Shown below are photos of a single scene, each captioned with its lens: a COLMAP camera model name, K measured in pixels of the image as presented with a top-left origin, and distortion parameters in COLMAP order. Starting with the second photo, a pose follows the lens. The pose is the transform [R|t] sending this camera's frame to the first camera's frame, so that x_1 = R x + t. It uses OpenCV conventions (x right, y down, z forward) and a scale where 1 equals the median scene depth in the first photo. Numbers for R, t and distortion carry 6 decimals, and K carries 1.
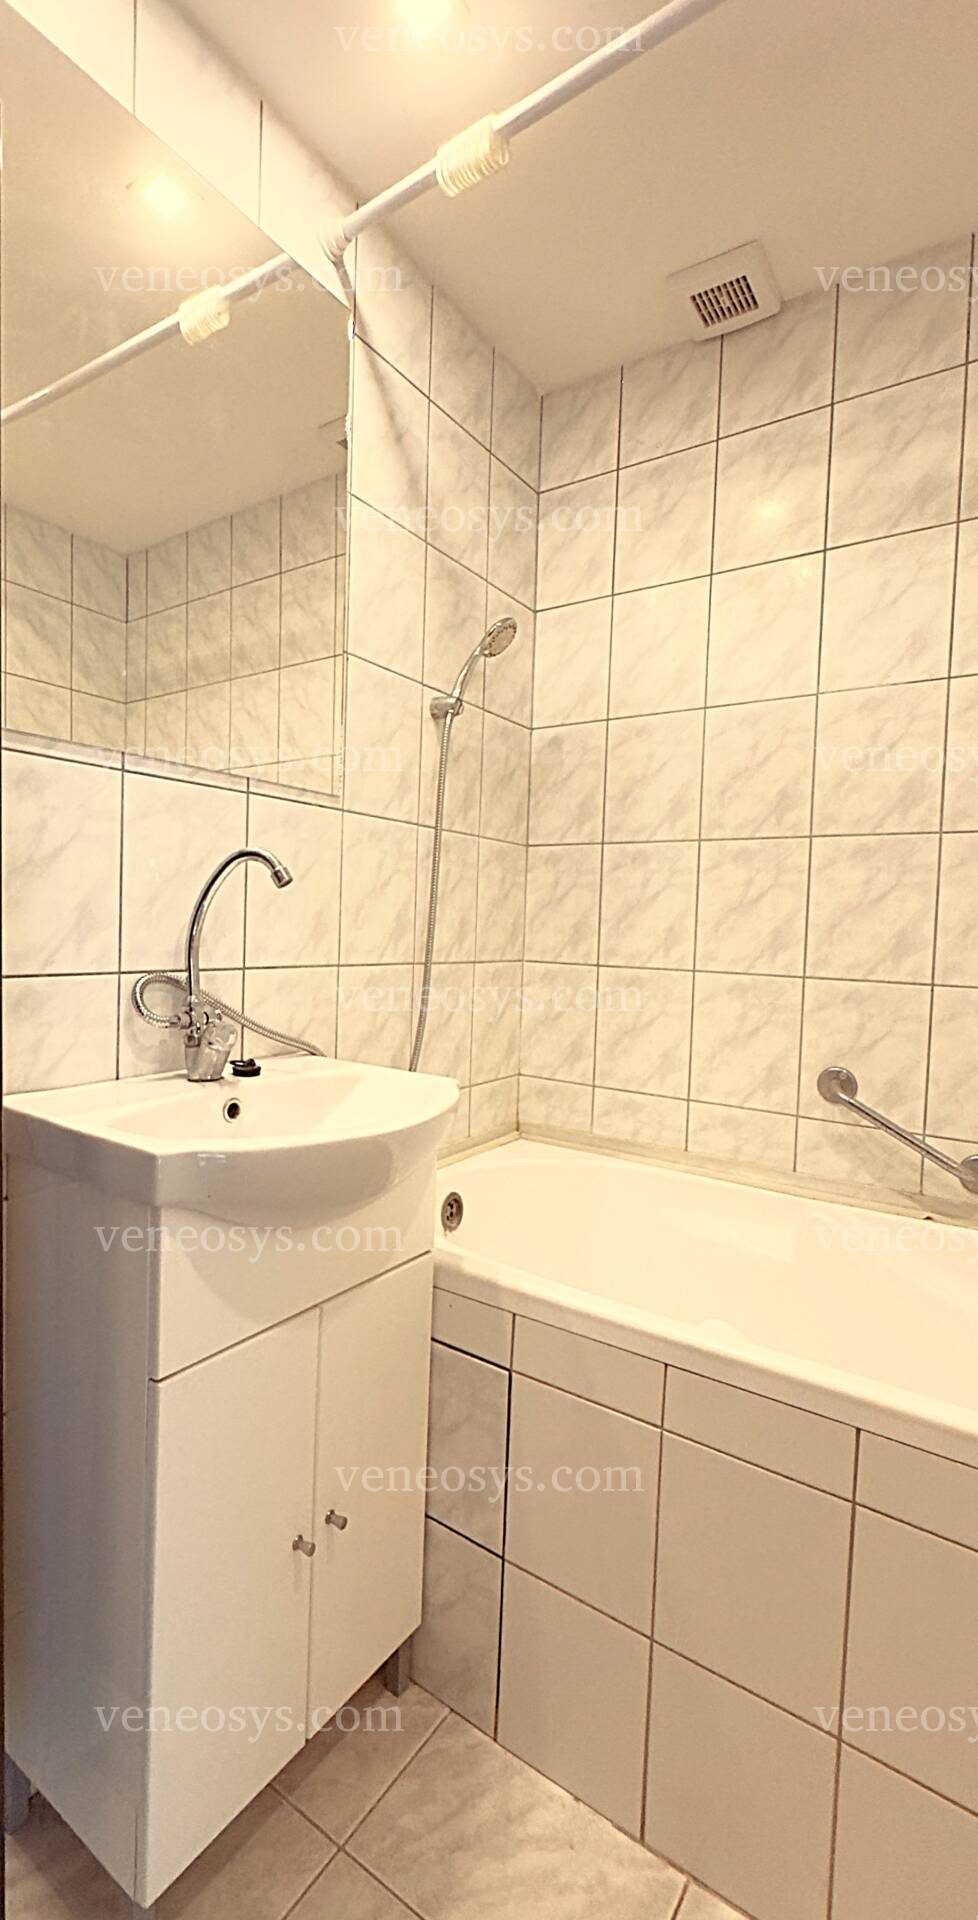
lens RADIAL K [[773.8, 0, 489.2], [0, 773.8, 957.5], [0, 0, 1]] dist [-0.000930, 0.000277]
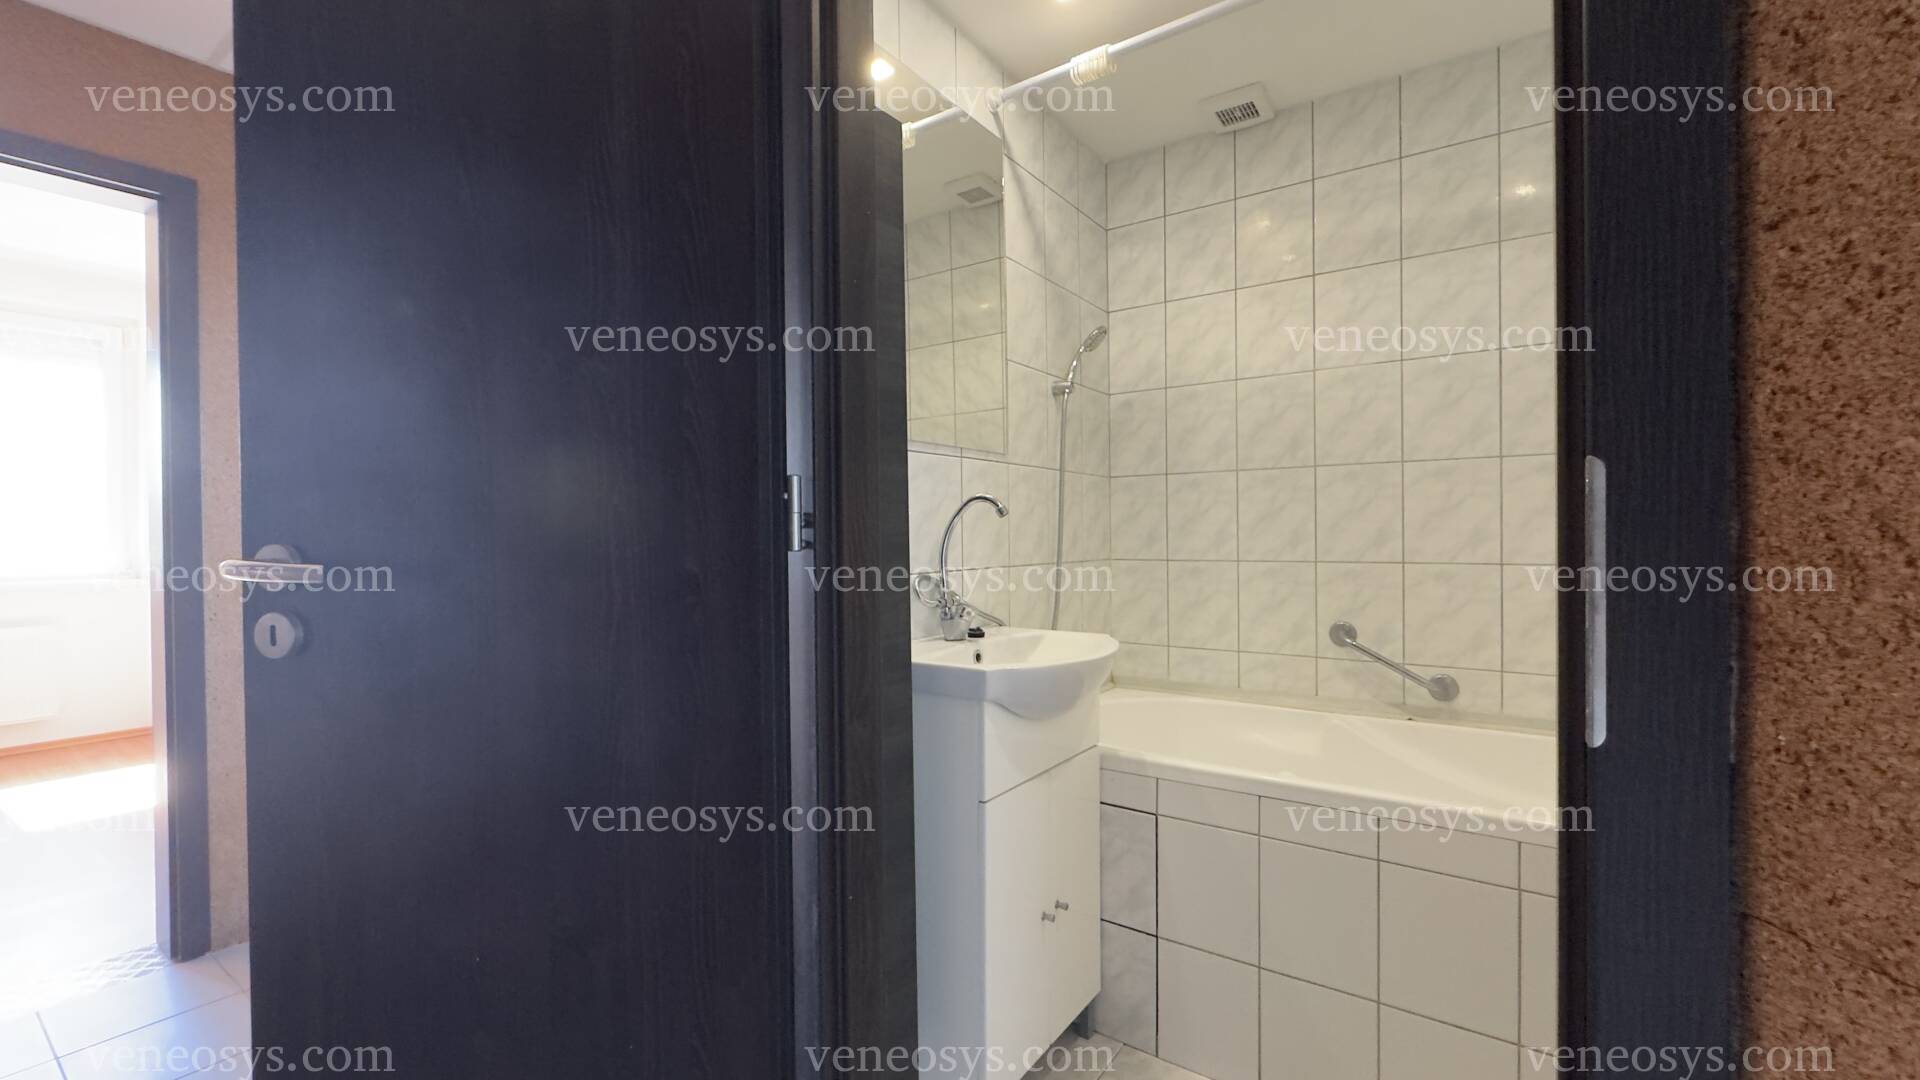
lens RADIAL K [[781.1, 0, 958.9], [0, 781.1, 537.5], [0, 0, 1]] dist [-0.002777, -0.000259]
pose [[0.999056, -0.041410, 0.013120, -0.296554], [0.041847, 0.998511, -0.035003, 0.002834], [-0.011651, 0.035519, 0.999301, -0.488755]]
